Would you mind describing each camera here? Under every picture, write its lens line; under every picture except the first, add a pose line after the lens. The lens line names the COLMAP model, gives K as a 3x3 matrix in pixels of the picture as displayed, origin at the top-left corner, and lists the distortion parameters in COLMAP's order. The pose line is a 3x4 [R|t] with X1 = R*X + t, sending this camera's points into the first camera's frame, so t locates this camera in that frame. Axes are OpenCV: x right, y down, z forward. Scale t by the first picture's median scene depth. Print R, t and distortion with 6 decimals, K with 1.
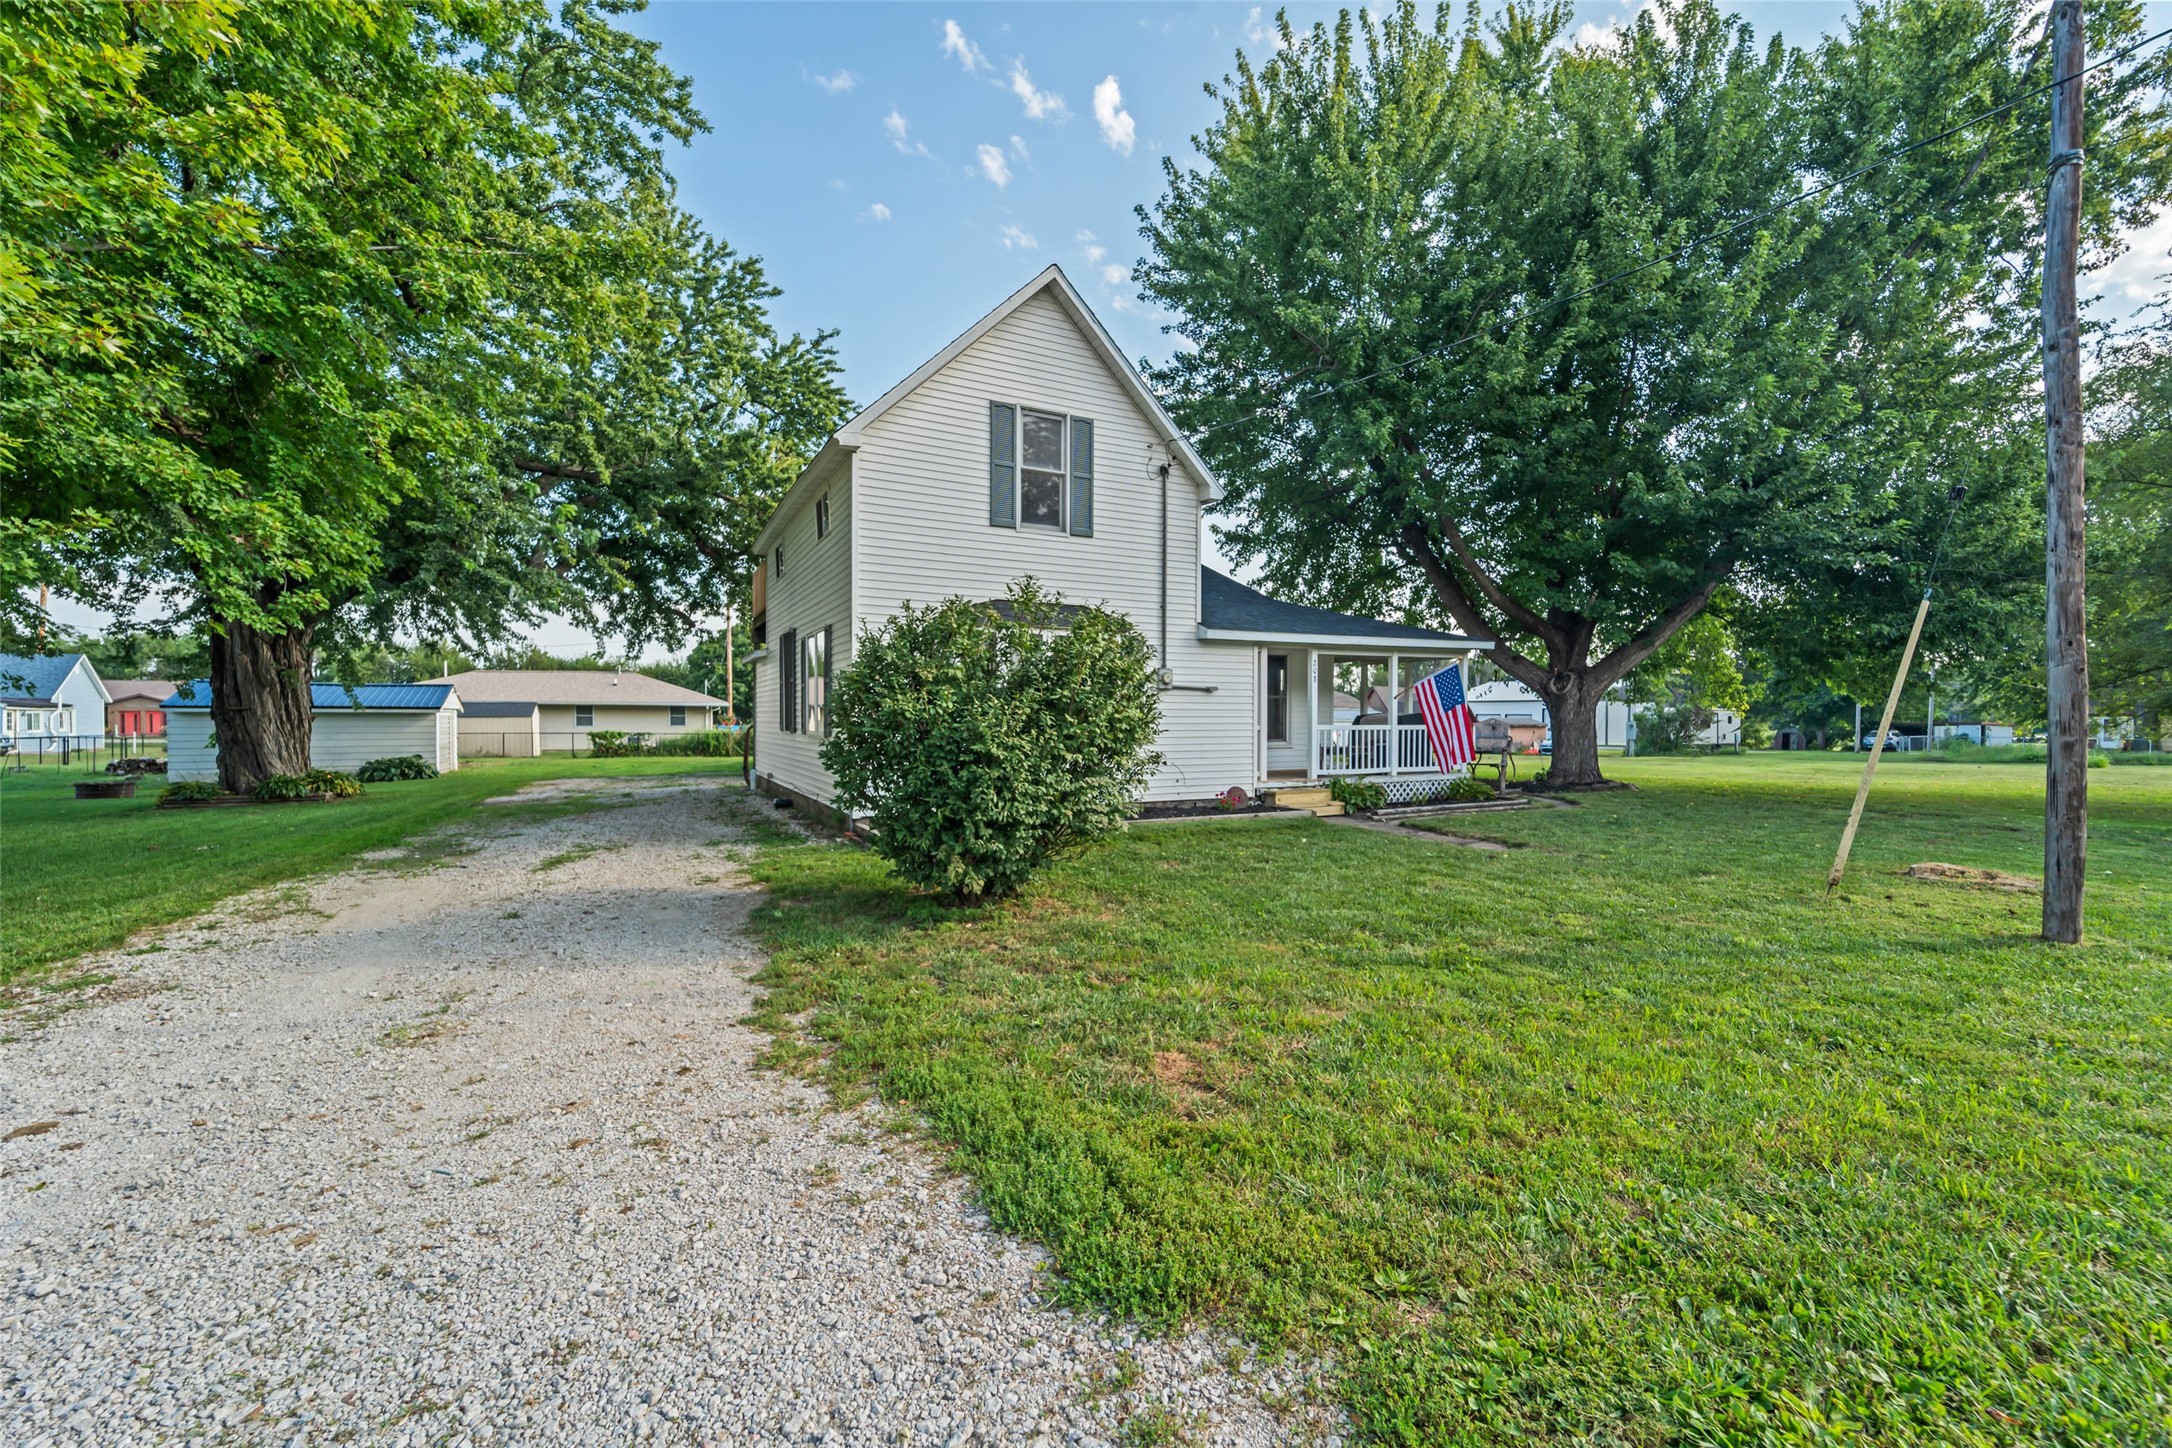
lens RADIAL K [[871.9, 0, 1087.3], [0, 871.9, 722.6], [0, 0, 1]] dist [0.001177, -0.001032]
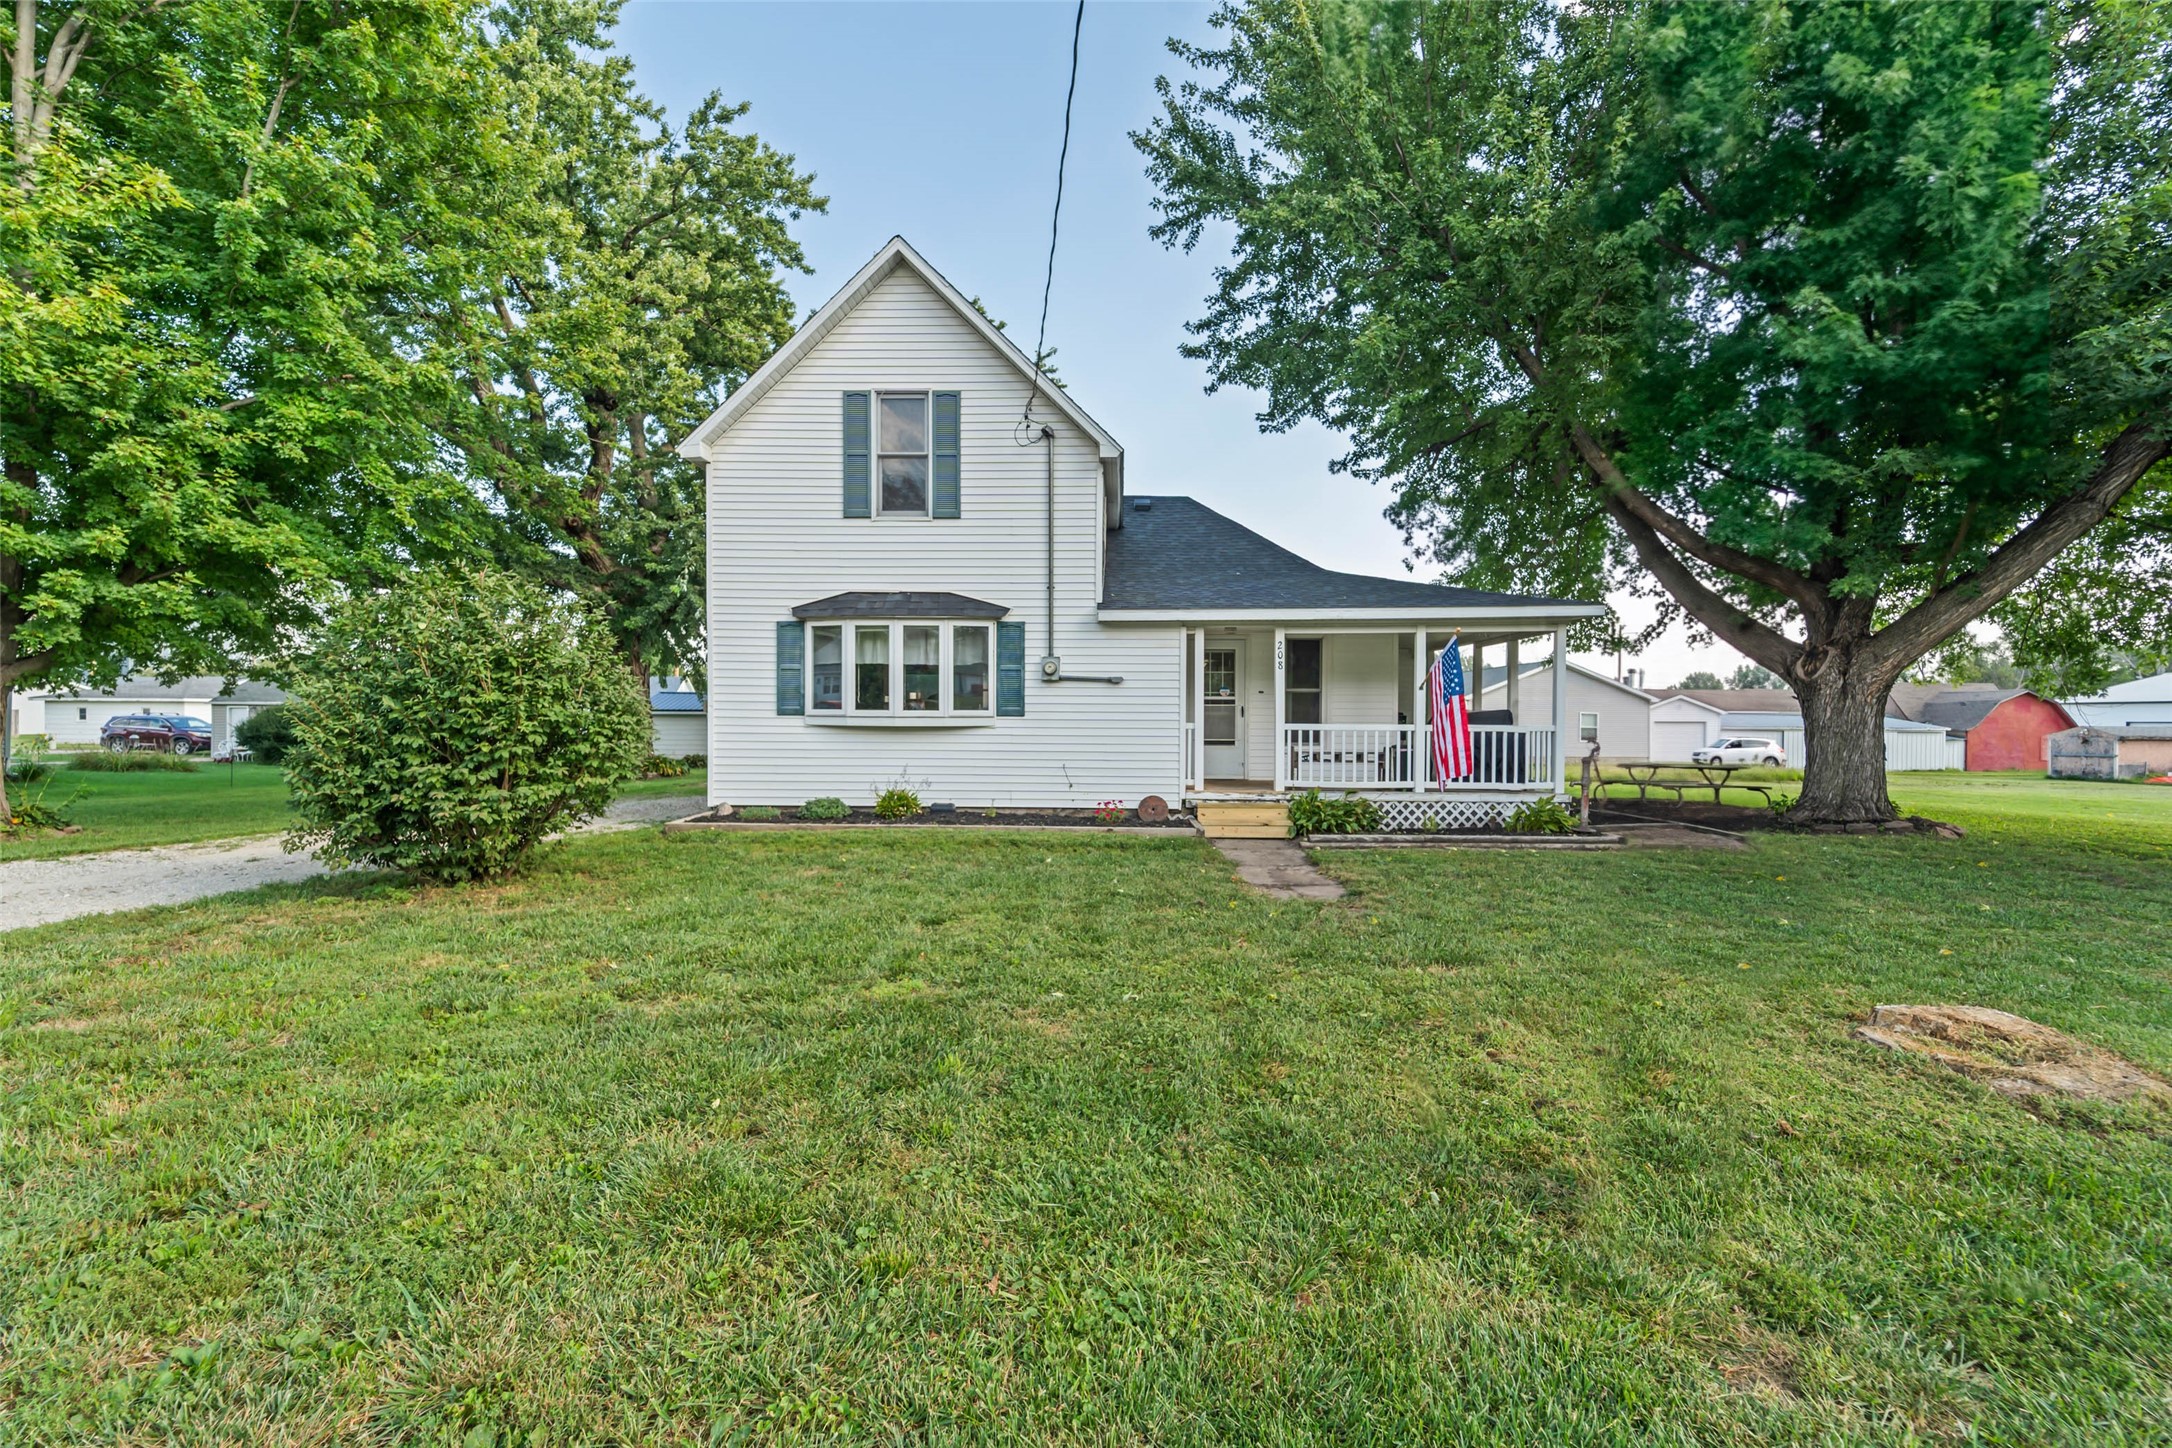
lens RADIAL K [[871.9, 0, 1086.2], [0, 871.9, 725.0], [0, 0, 1]] dist [0.001177, -0.001032]
pose [[0.877042, 0.001197, -0.480412, 0.568105], [-0.004990, 0.999966, -0.006619, 0.012409], [0.480387, 0.008202, 0.877018, 0.254227]]
